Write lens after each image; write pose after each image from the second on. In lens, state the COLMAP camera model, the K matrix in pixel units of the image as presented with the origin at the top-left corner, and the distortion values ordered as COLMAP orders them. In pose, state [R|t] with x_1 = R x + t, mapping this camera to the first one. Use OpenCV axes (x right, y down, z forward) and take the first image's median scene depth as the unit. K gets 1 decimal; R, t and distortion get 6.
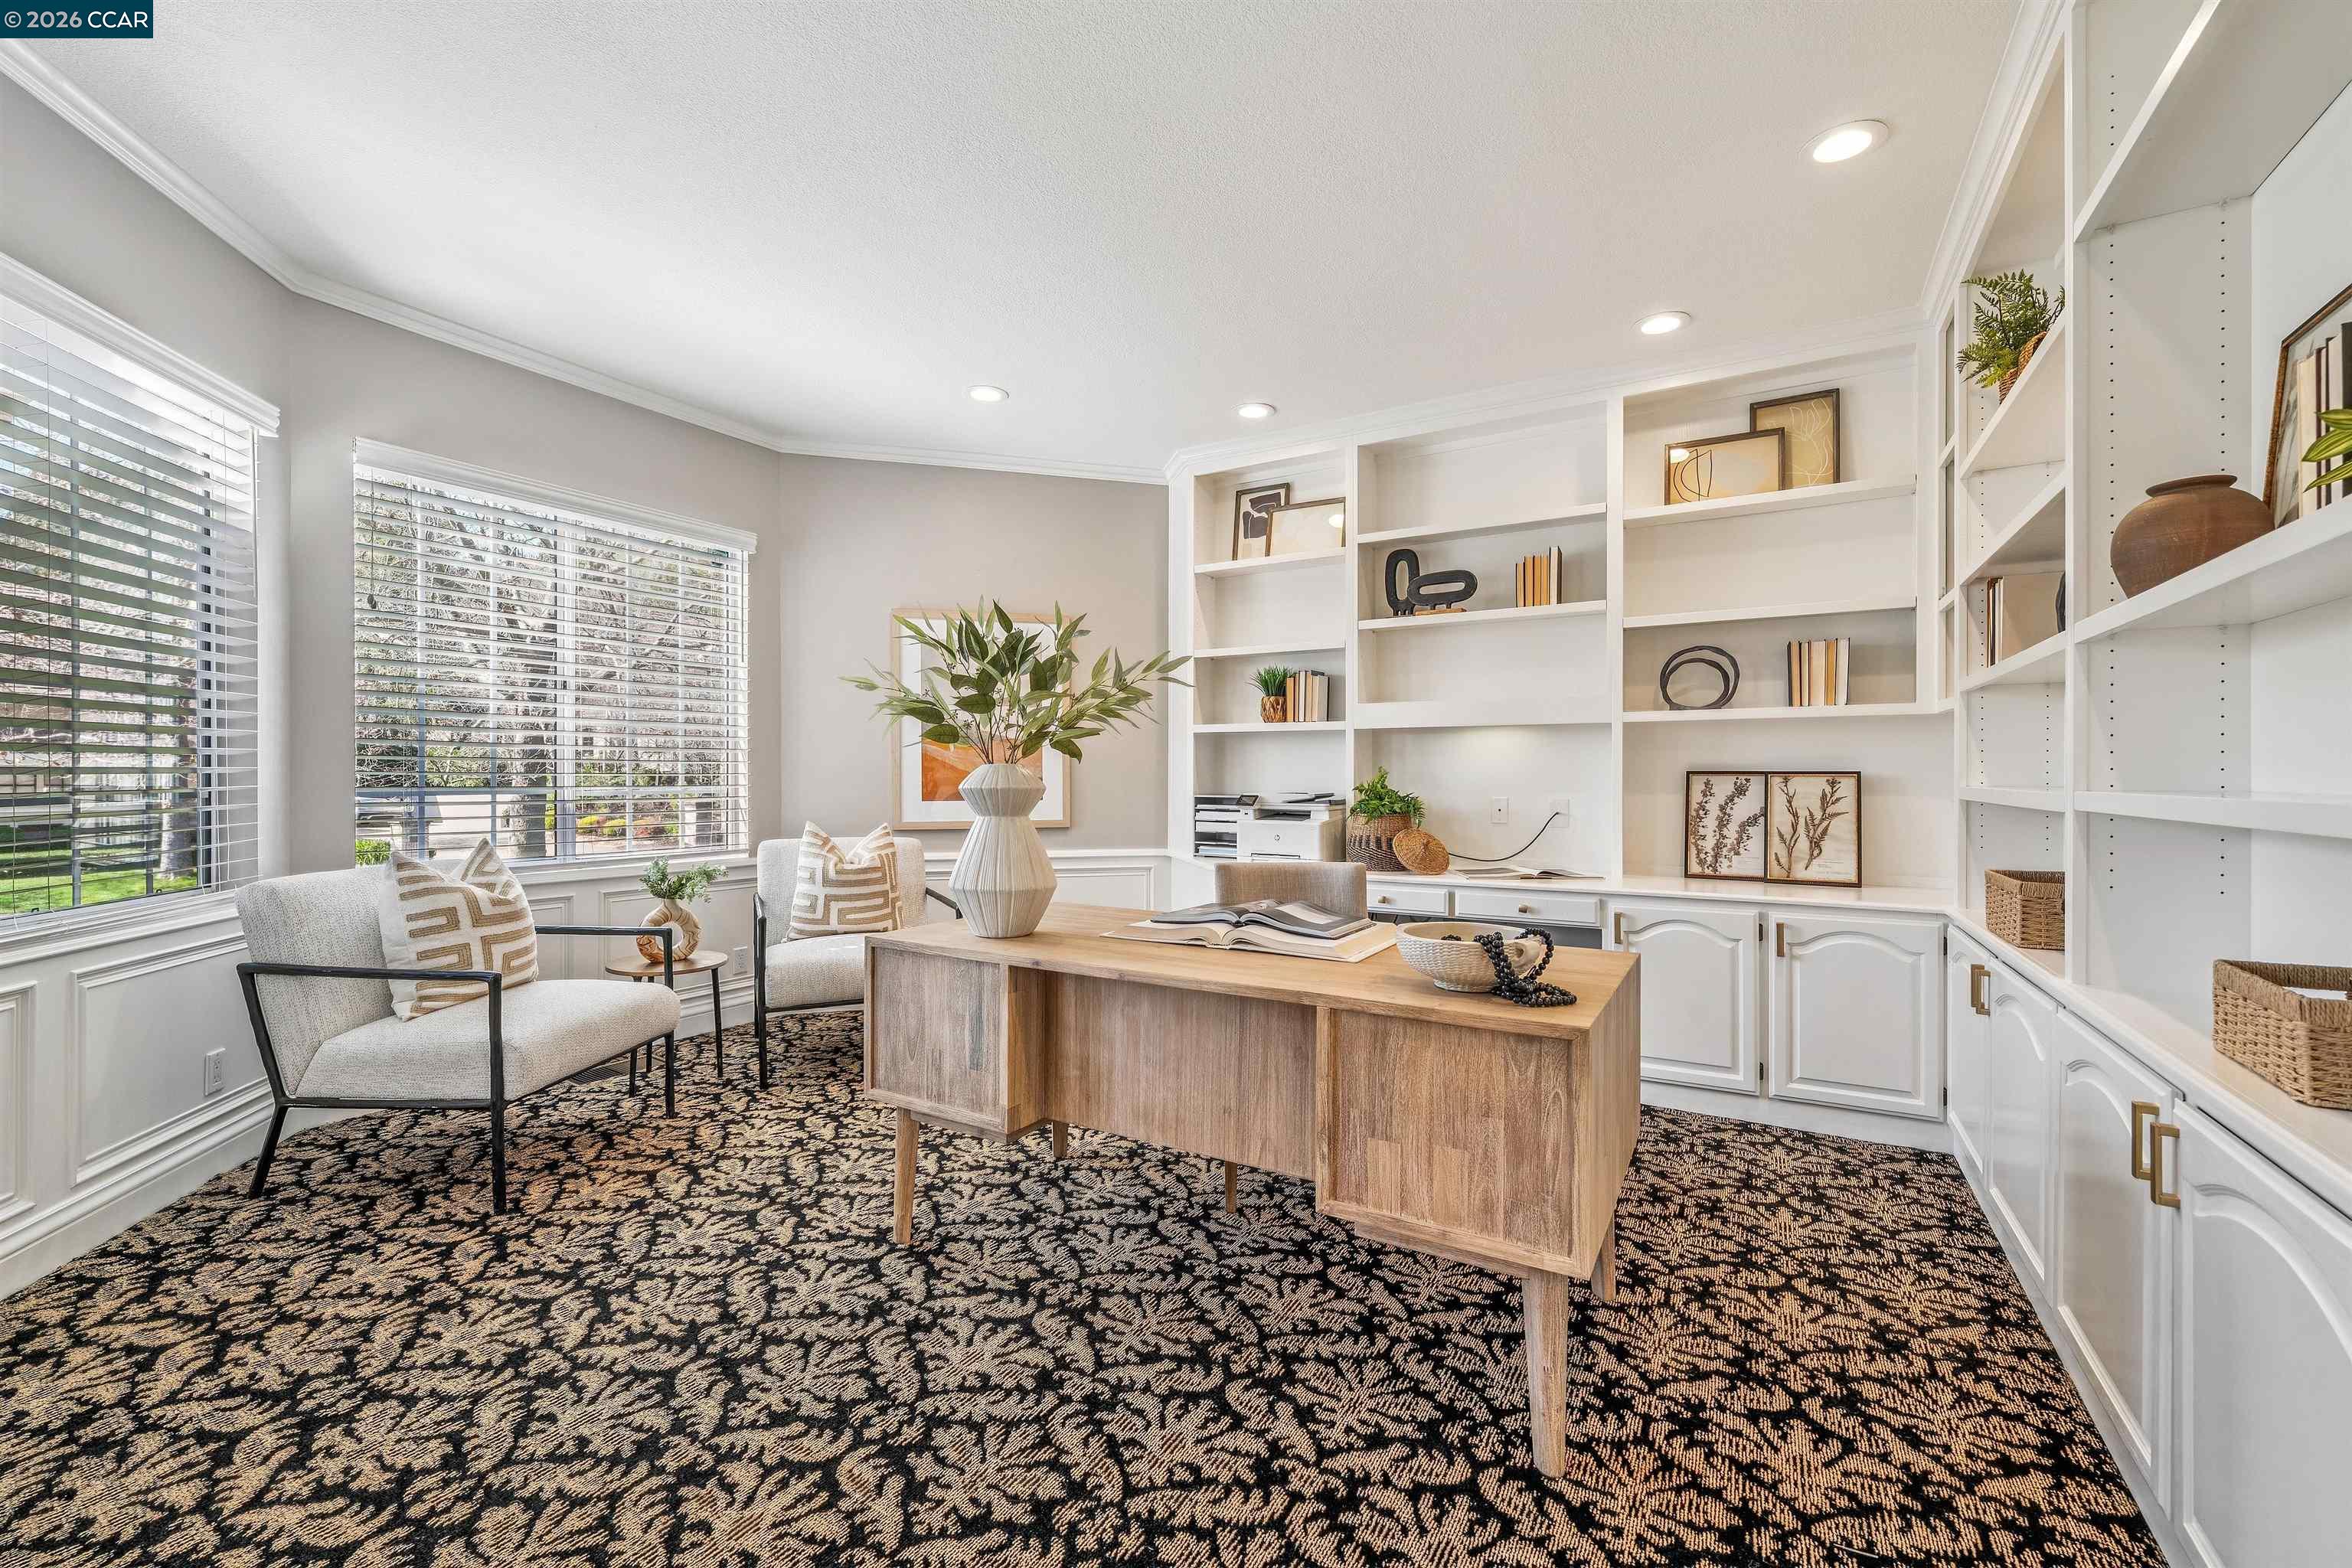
lens RADIAL K [[996.5, 0, 1162.2], [0, 996.5, 773.1], [0, 0, 1]] dist [-0.001880, 0.000004]
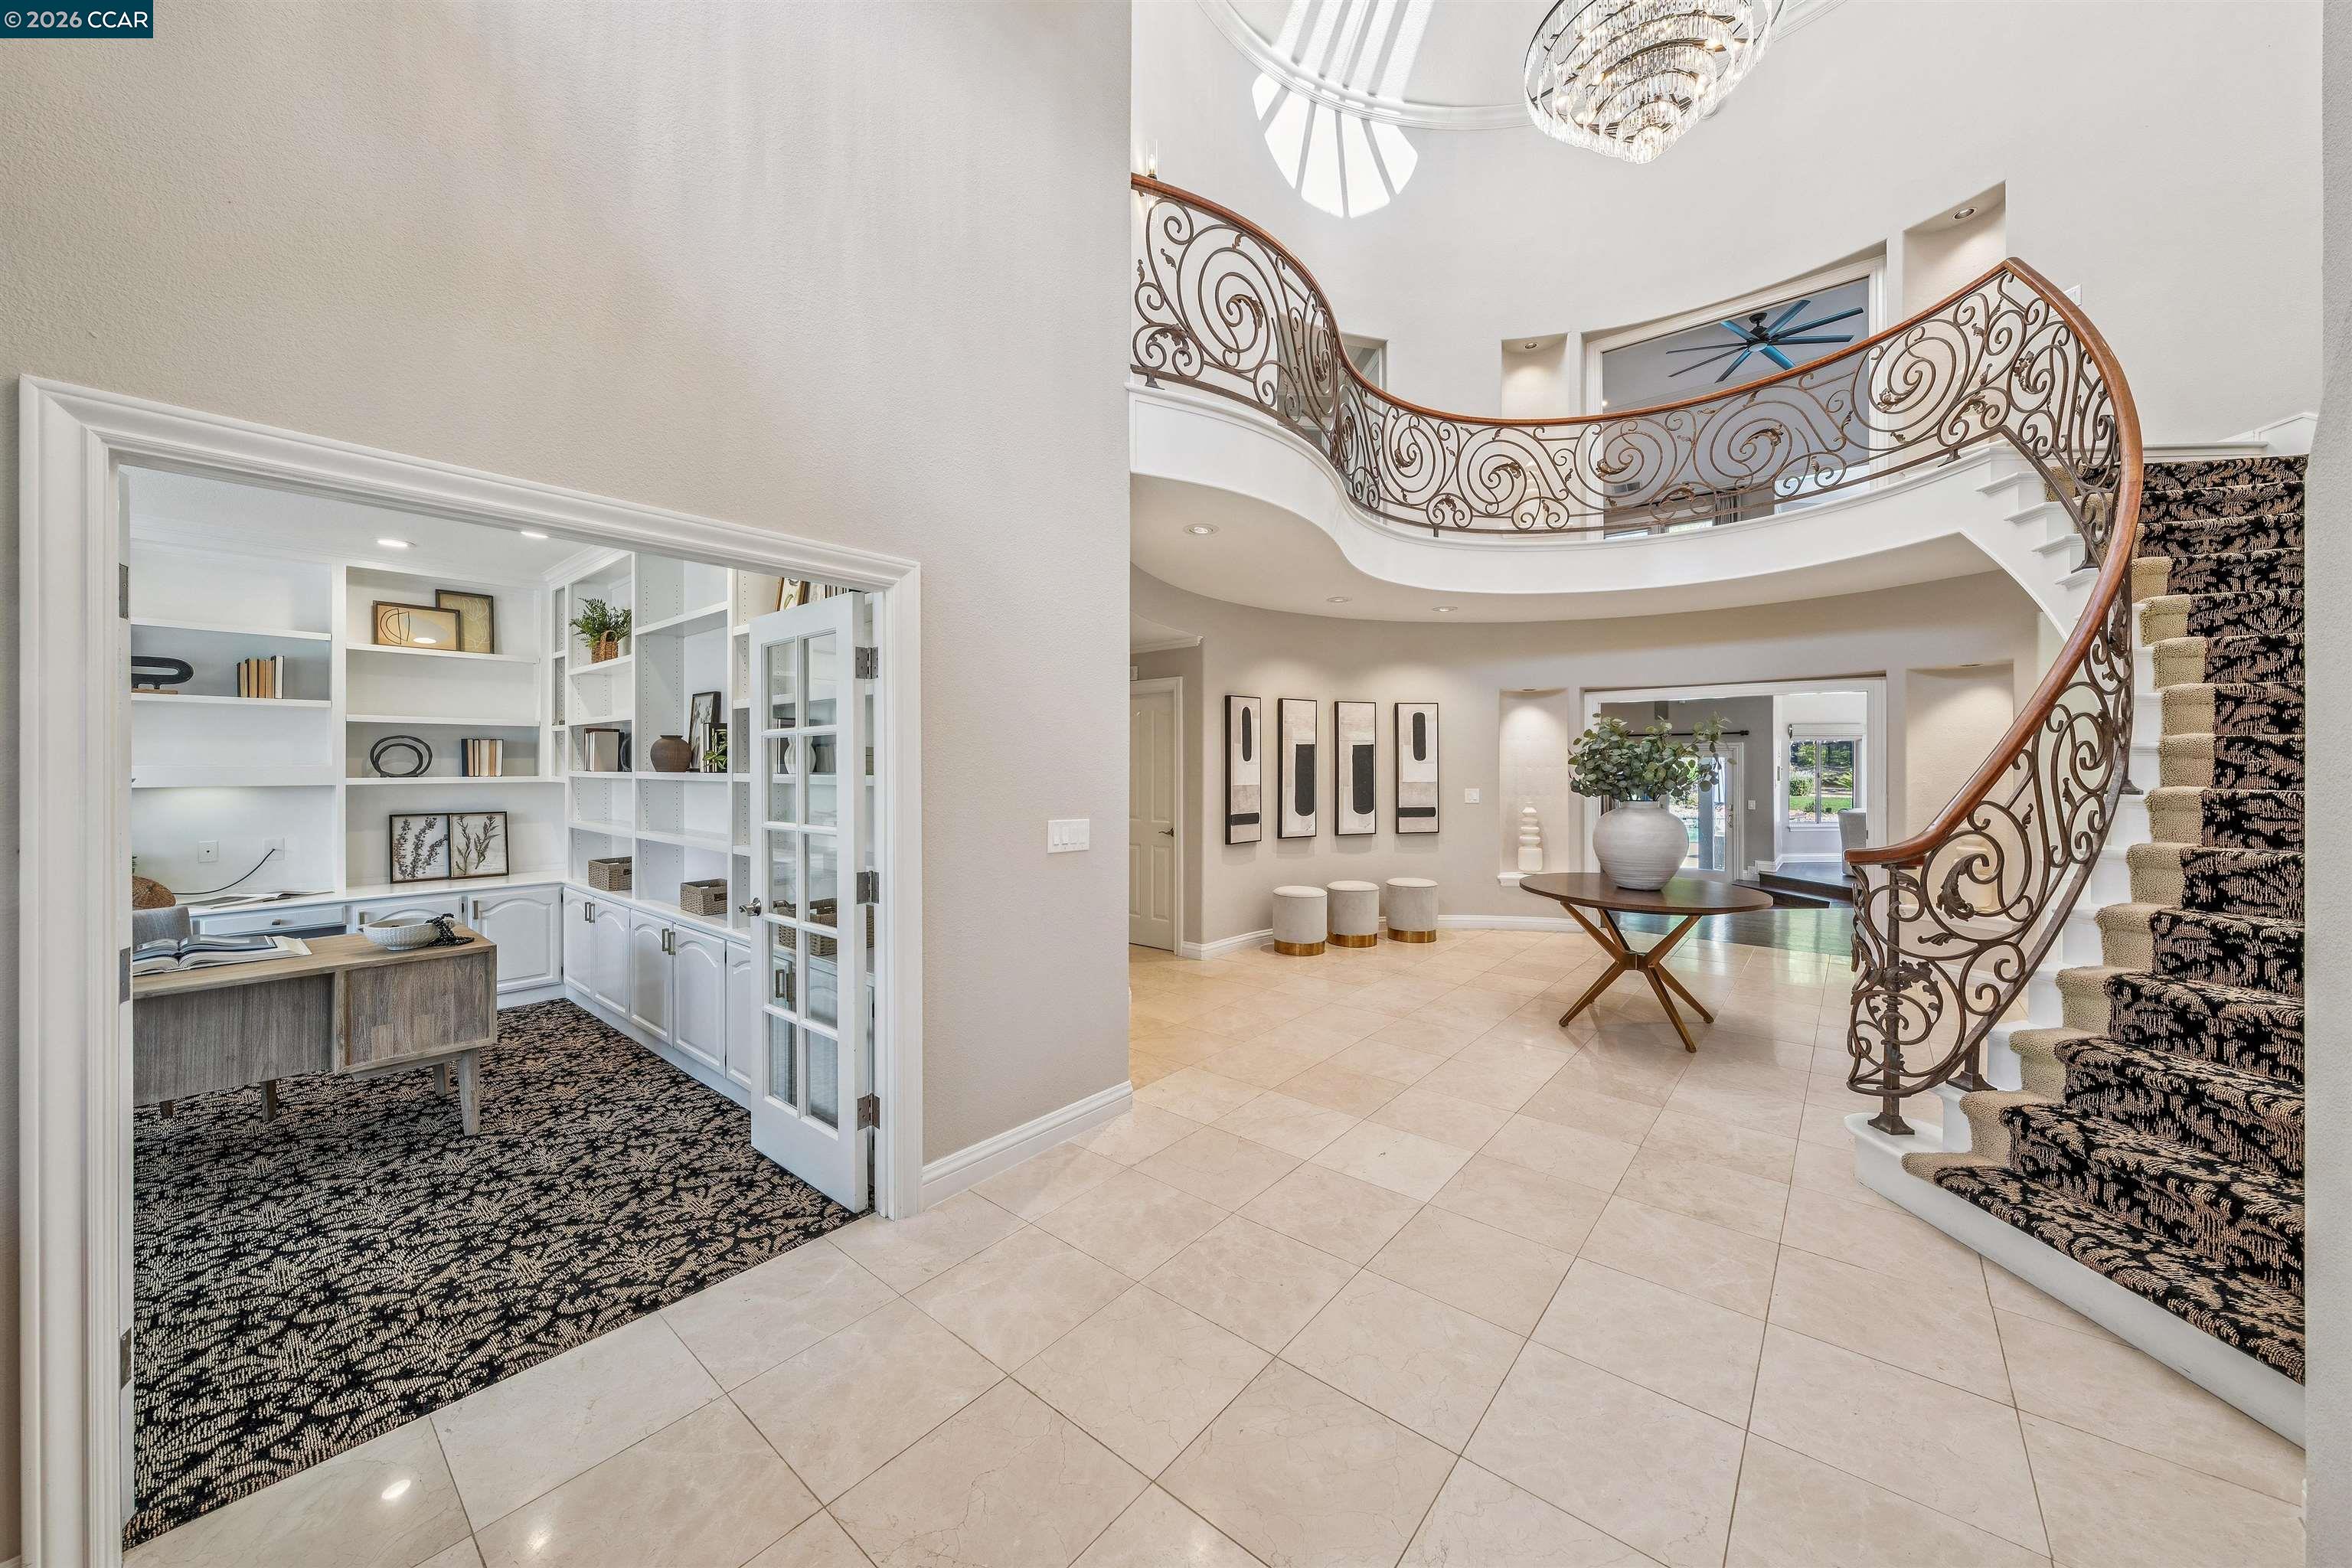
lens RADIAL K [[823.1, 0, 1175.5], [0, 823.1, 763.3], [0, 0, 1]] dist [-0.015111, -0.000057]
pose [[0.161002, -0.001277, 0.986953, -0.551511], [0.002415, 0.999997, 0.000900, -0.084809], [-0.986951, 0.002239, 0.161005, -0.432290]]
